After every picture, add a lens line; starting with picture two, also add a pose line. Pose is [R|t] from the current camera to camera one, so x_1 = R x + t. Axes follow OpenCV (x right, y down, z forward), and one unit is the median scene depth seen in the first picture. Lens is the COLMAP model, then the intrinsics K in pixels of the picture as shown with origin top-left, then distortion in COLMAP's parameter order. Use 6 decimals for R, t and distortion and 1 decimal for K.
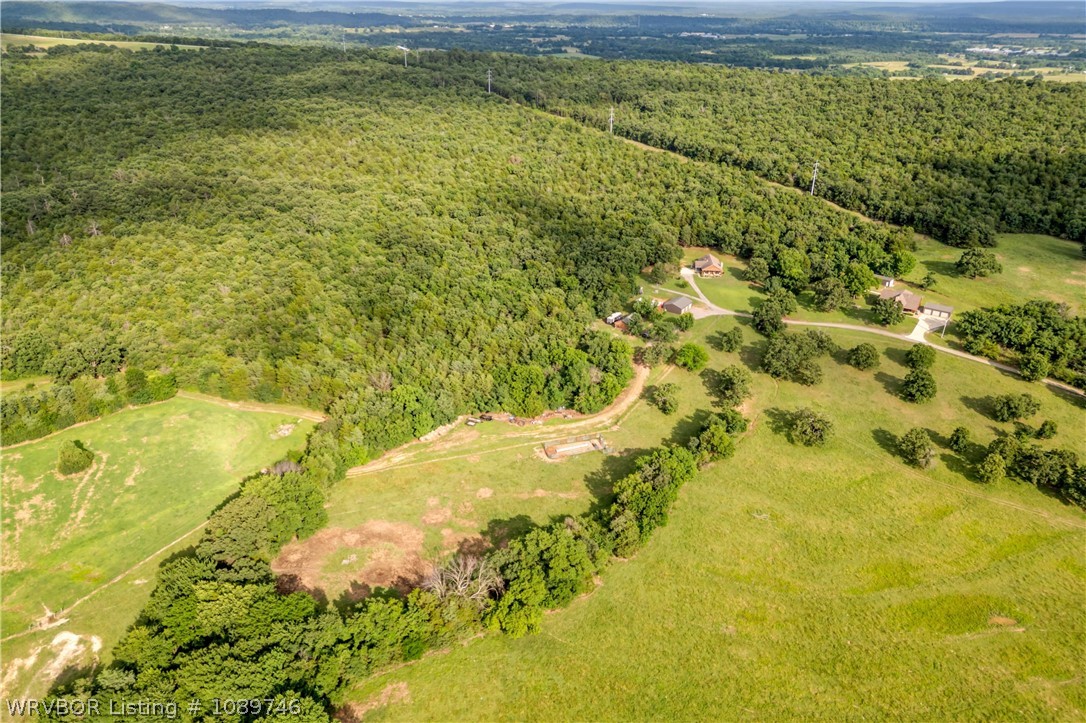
lens RADIAL K [[766.4, 0, 545.3], [0, 766.4, 362.7], [0, 0, 1]] dist [0.077816, -0.074592]
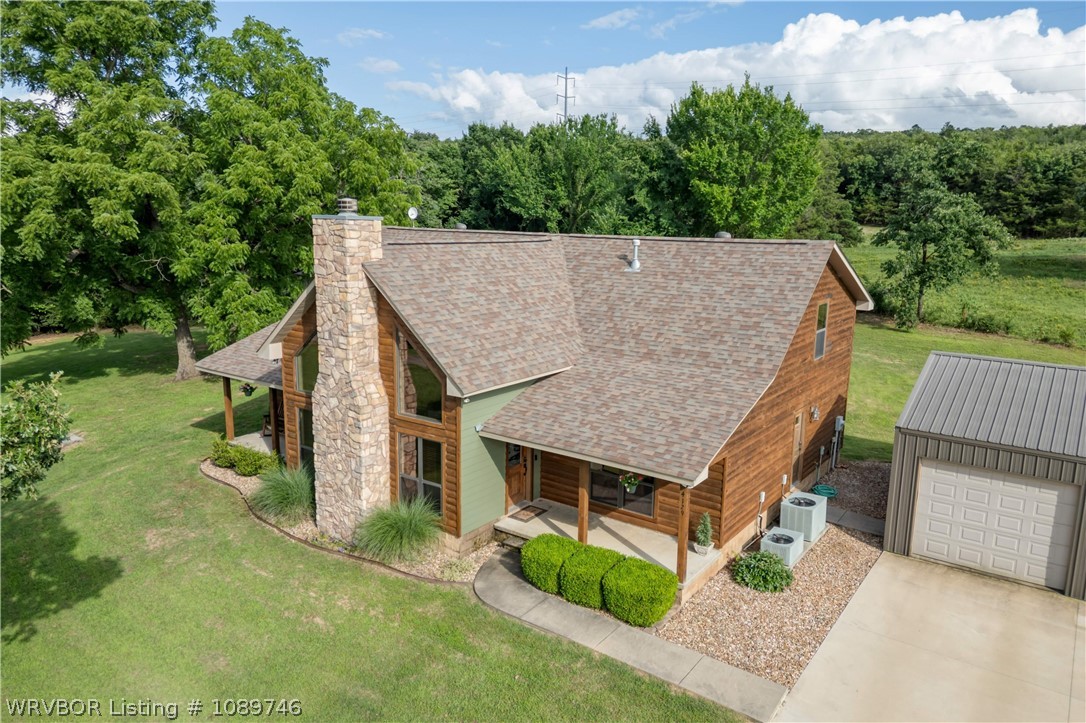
lens RADIAL K [[766.4, 0, 551.4], [0, 766.4, 356.2], [0, 0, 1]] dist [0.077816, -0.074592]
pose [[0.999965, 0.002344, 0.008065, 0.511315], [-0.000174, 0.965845, -0.259120, -0.069567], [-0.008397, 0.259109, 0.965812, 1.045938]]
